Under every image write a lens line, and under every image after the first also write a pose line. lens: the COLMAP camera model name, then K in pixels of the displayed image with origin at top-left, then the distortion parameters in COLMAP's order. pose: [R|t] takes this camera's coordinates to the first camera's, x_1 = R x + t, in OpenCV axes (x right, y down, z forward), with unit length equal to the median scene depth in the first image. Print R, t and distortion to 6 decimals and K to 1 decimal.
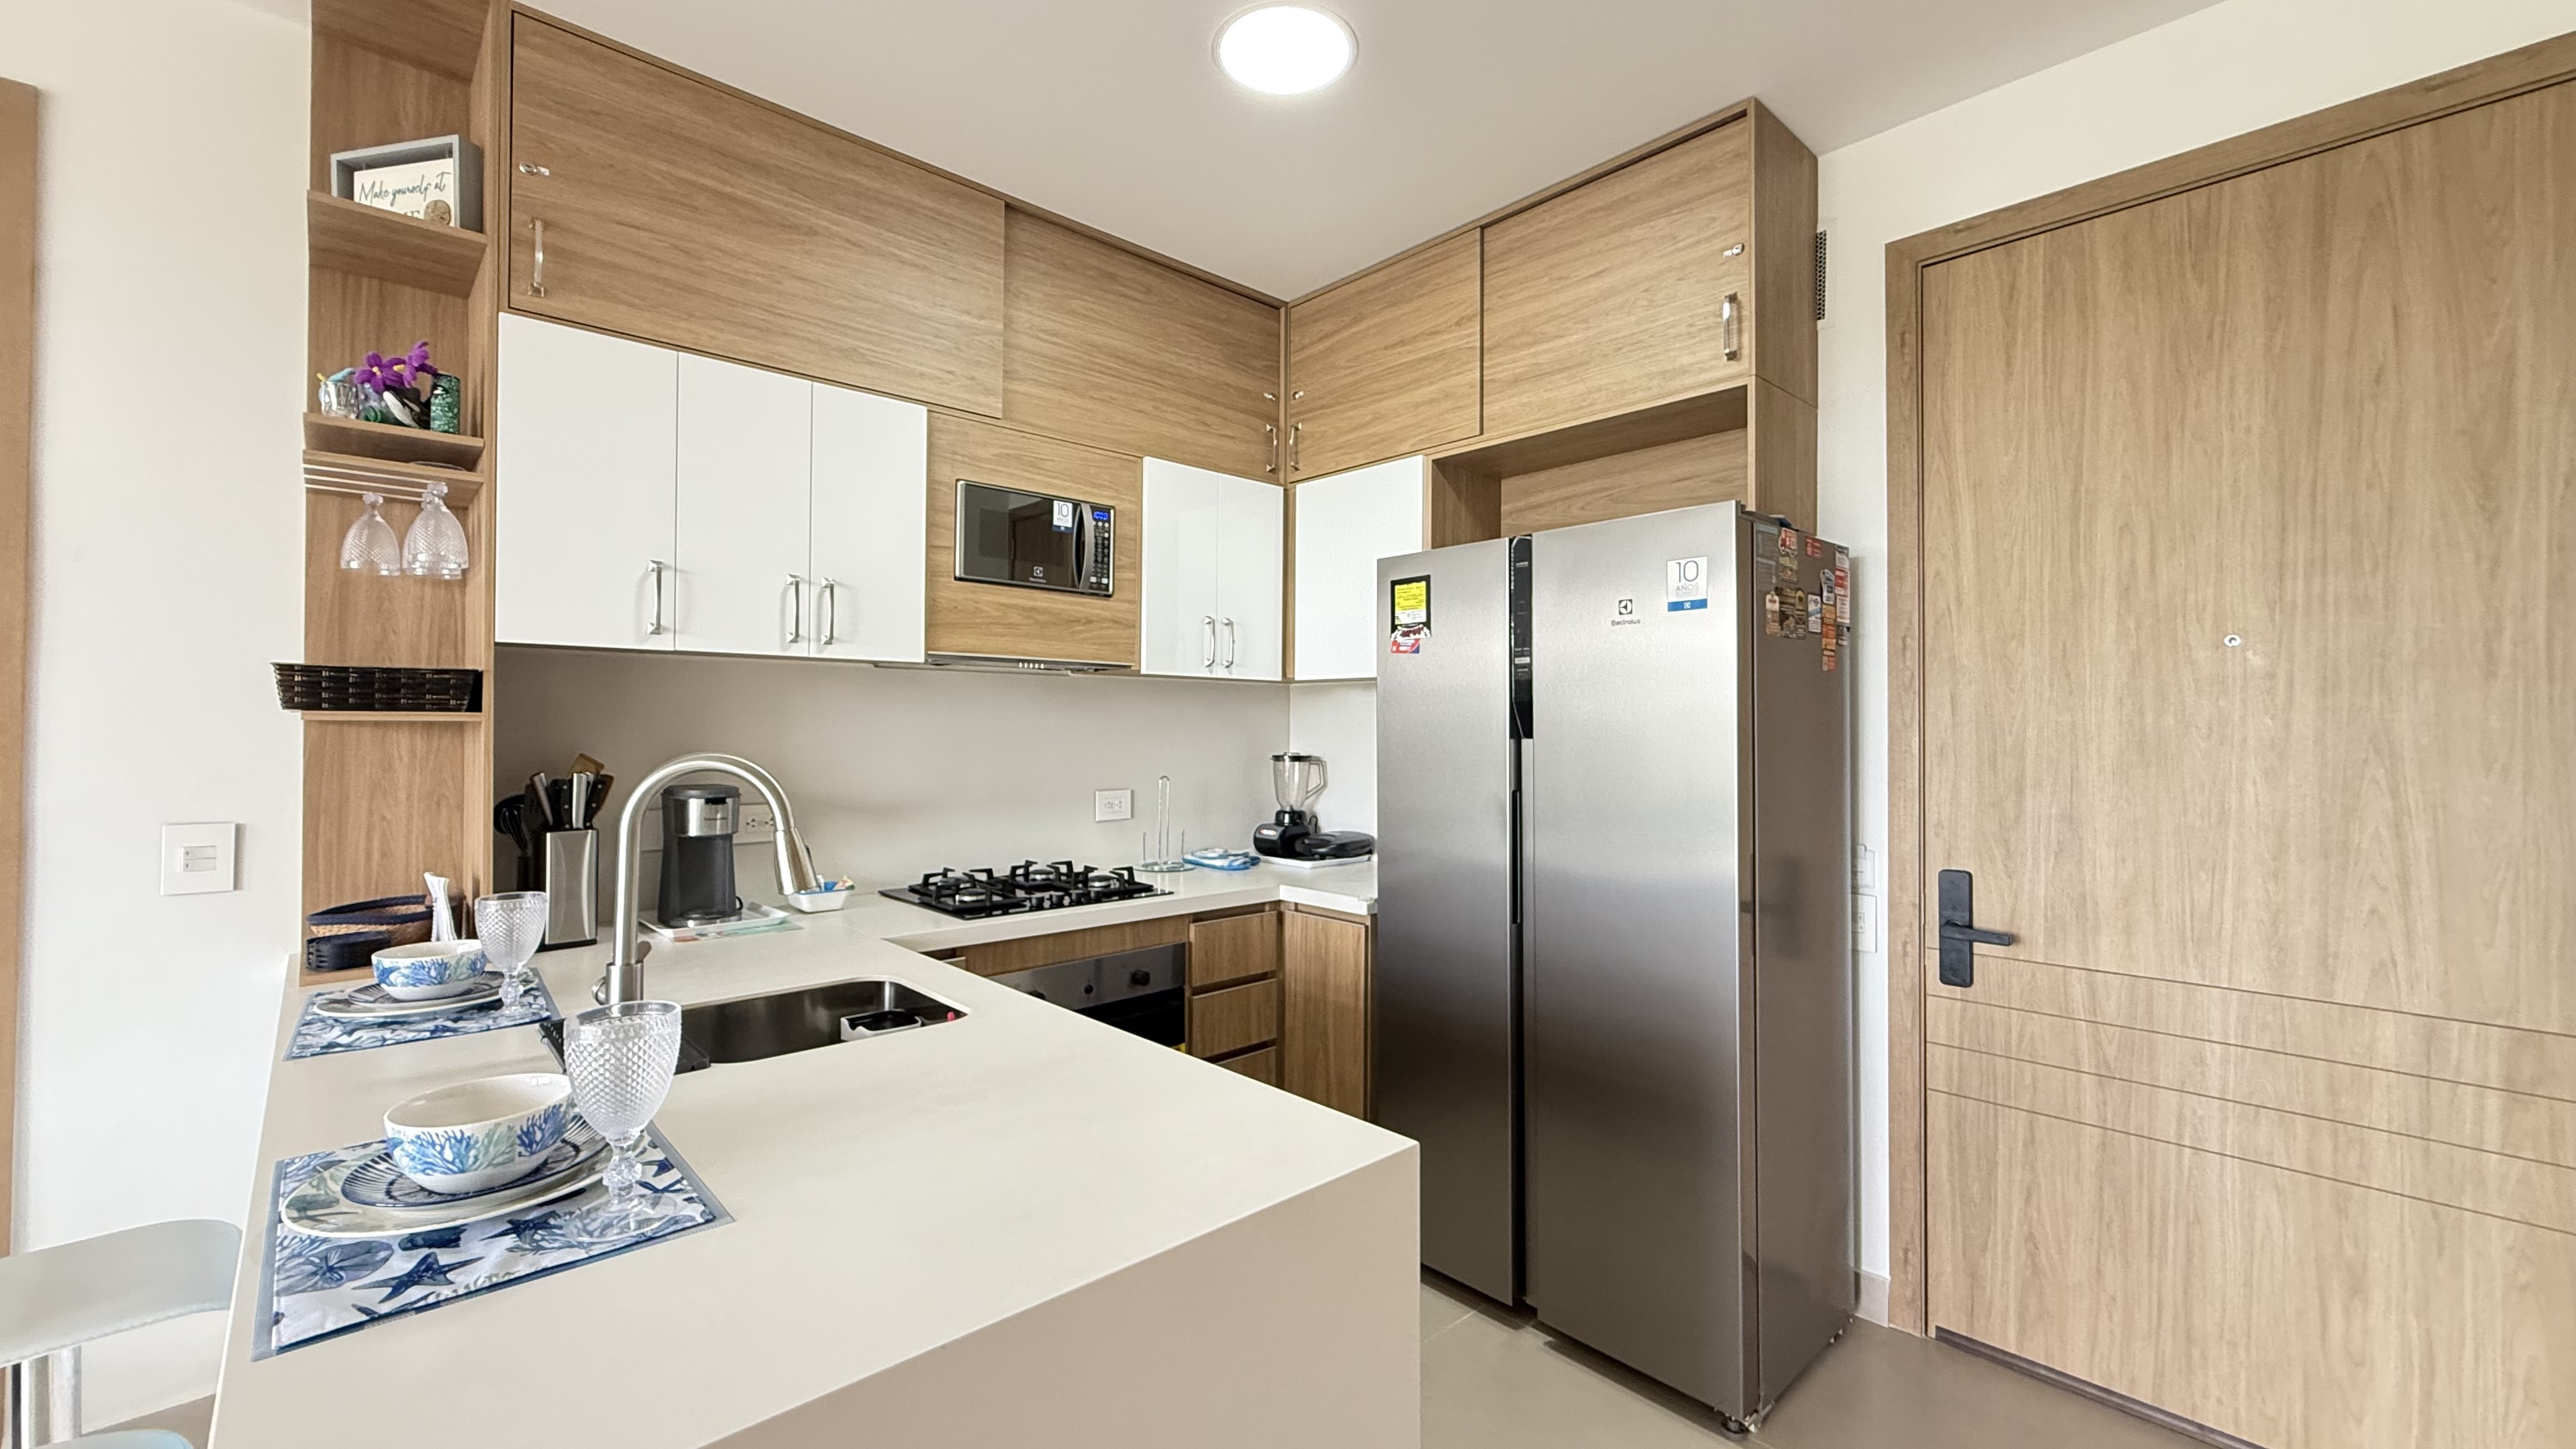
lens RADIAL K [[1023.3, 0, 1276.5], [0, 1023.3, 723.6], [0, 0, 1]] dist [0.000323, -0.000234]
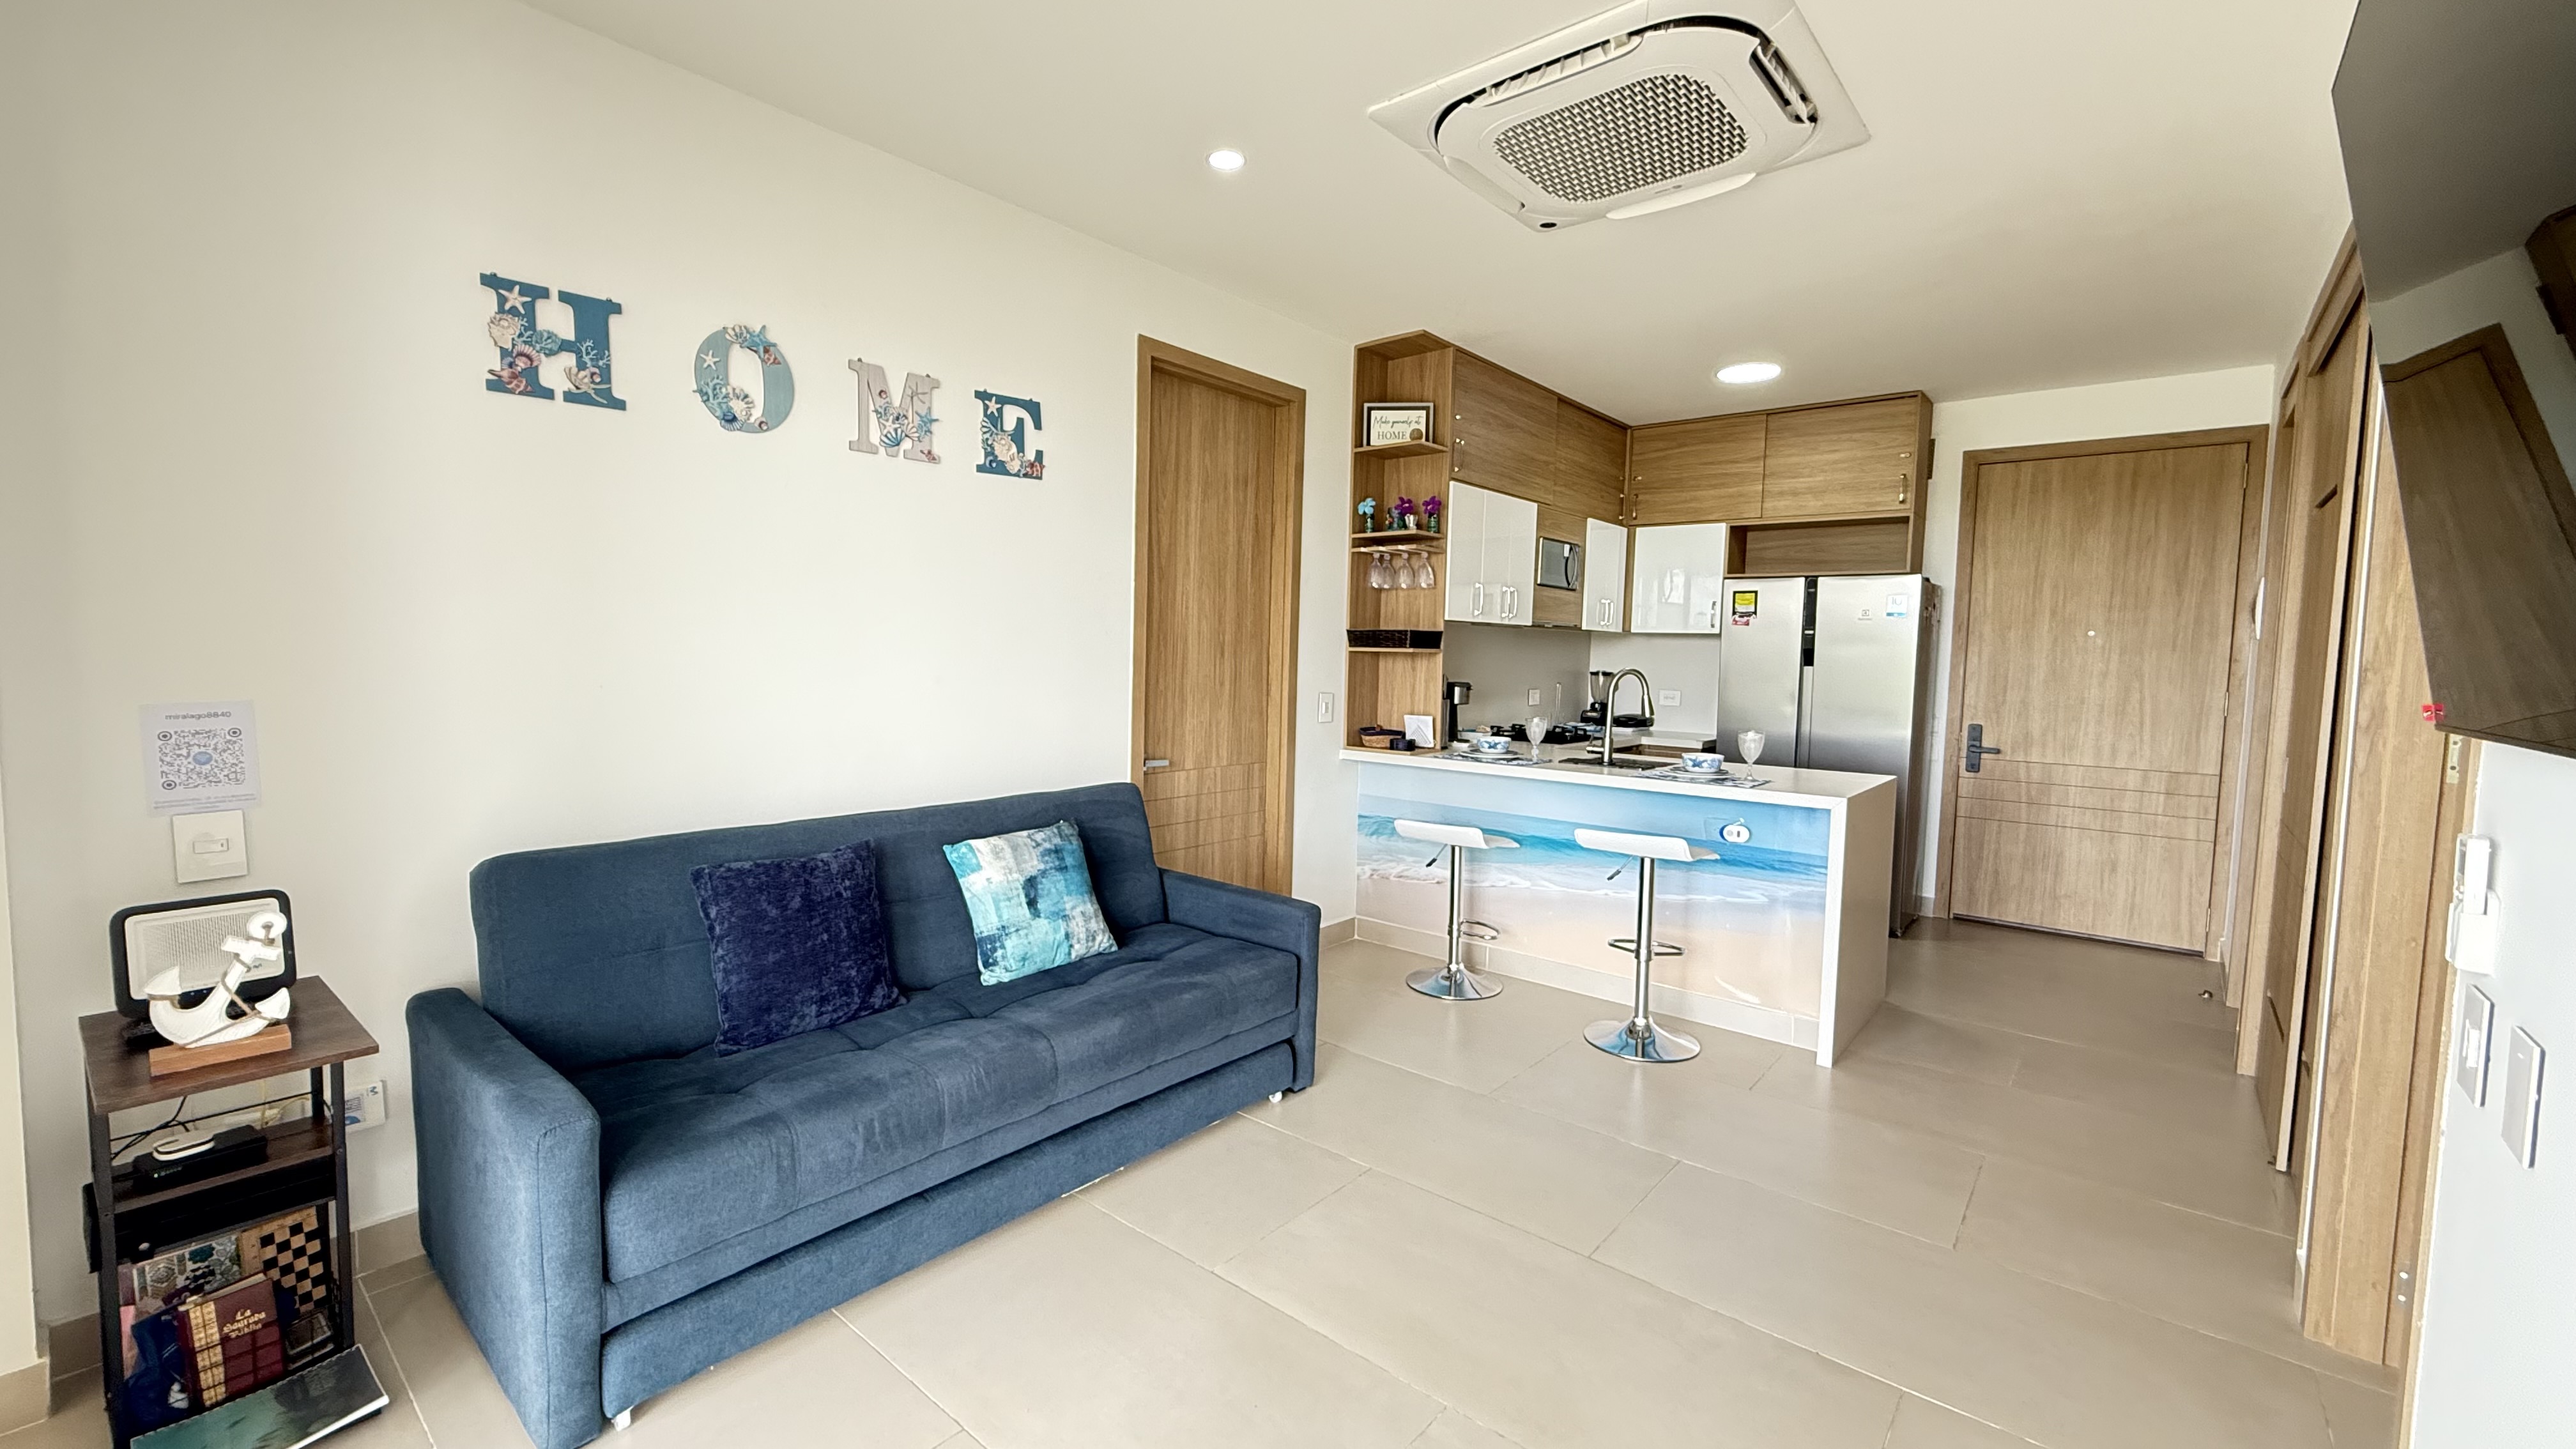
lens RADIAL K [[1023.3, 0, 1276.3], [0, 1023.3, 723.7], [0, 0, 1]] dist [0.000323, -0.000234]
pose [[0.993010, 0.010030, 0.117601, -1.416194], [-0.019292, 0.996775, 0.077888, -0.014963], [-0.116441, -0.079613, 0.990002, -1.343274]]
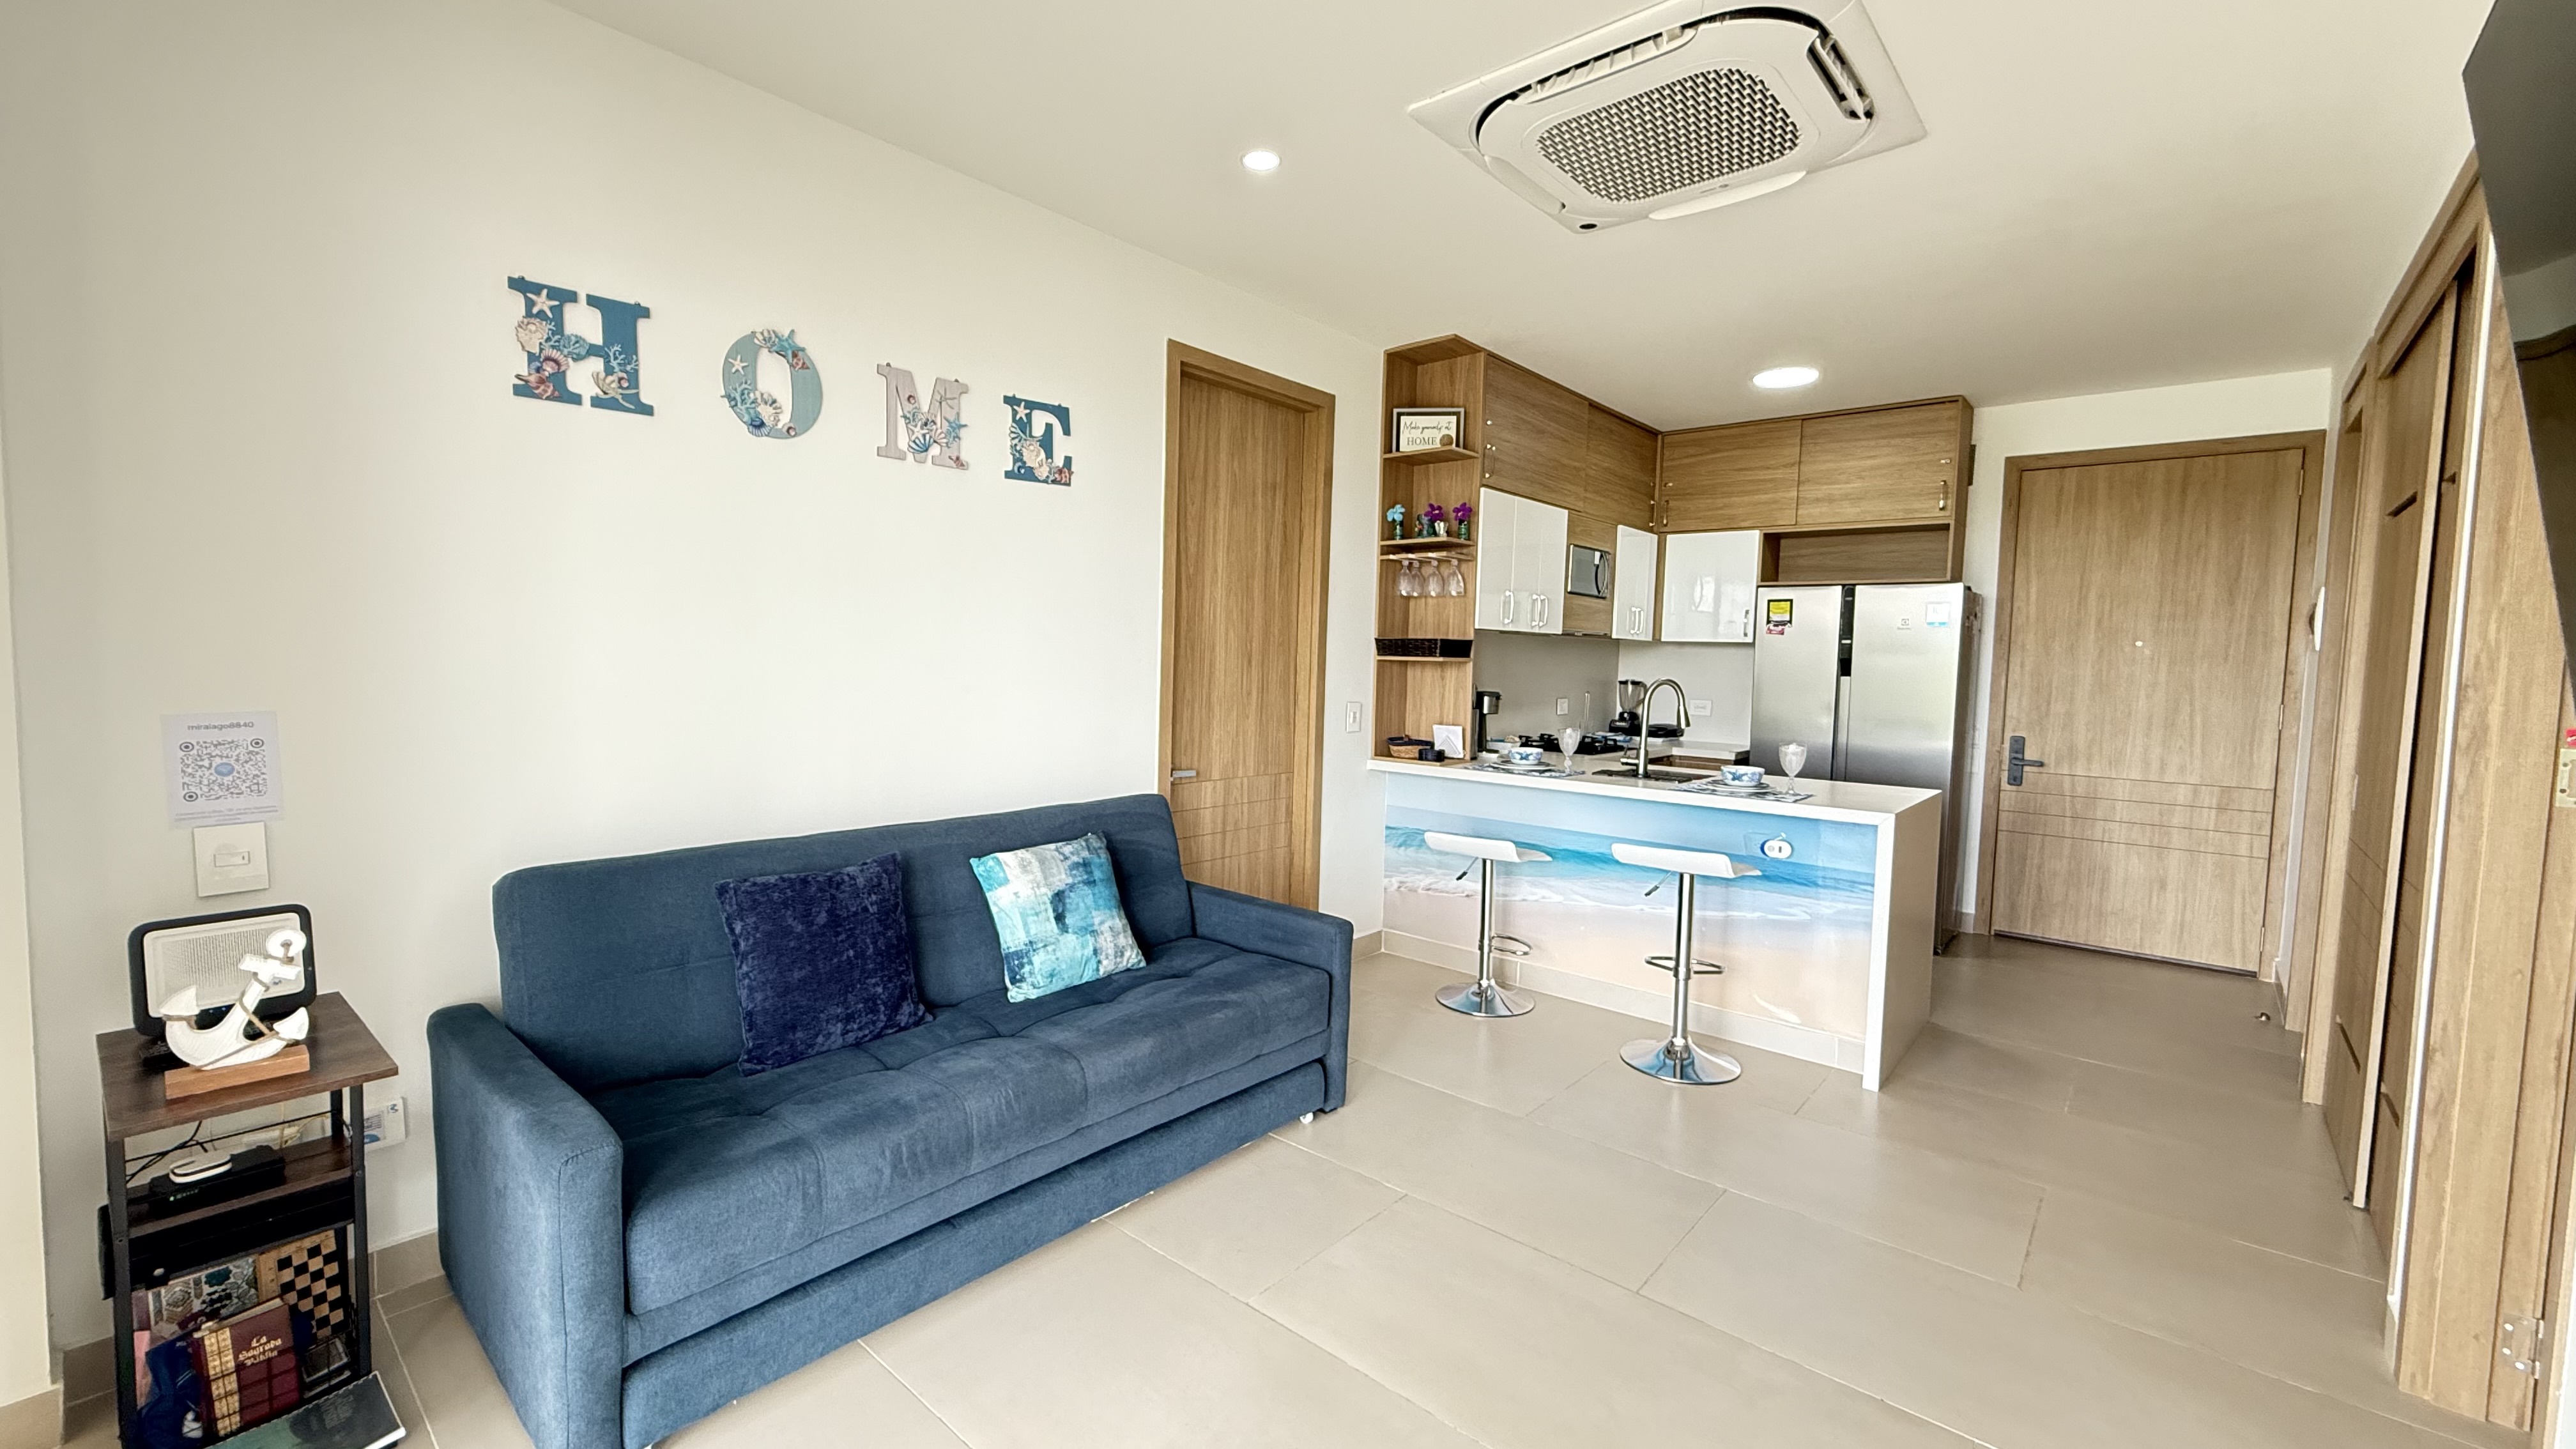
lens RADIAL K [[1023.3, 0, 1276.6], [0, 1023.3, 723.7], [0, 0, 1]] dist [0.000323, -0.000234]
pose [[0.994652, 0.014598, 0.102243, -1.437079], [-0.022111, 0.997106, 0.072743, -0.020779], [-0.100885, -0.074615, 0.992096, -1.306518]]
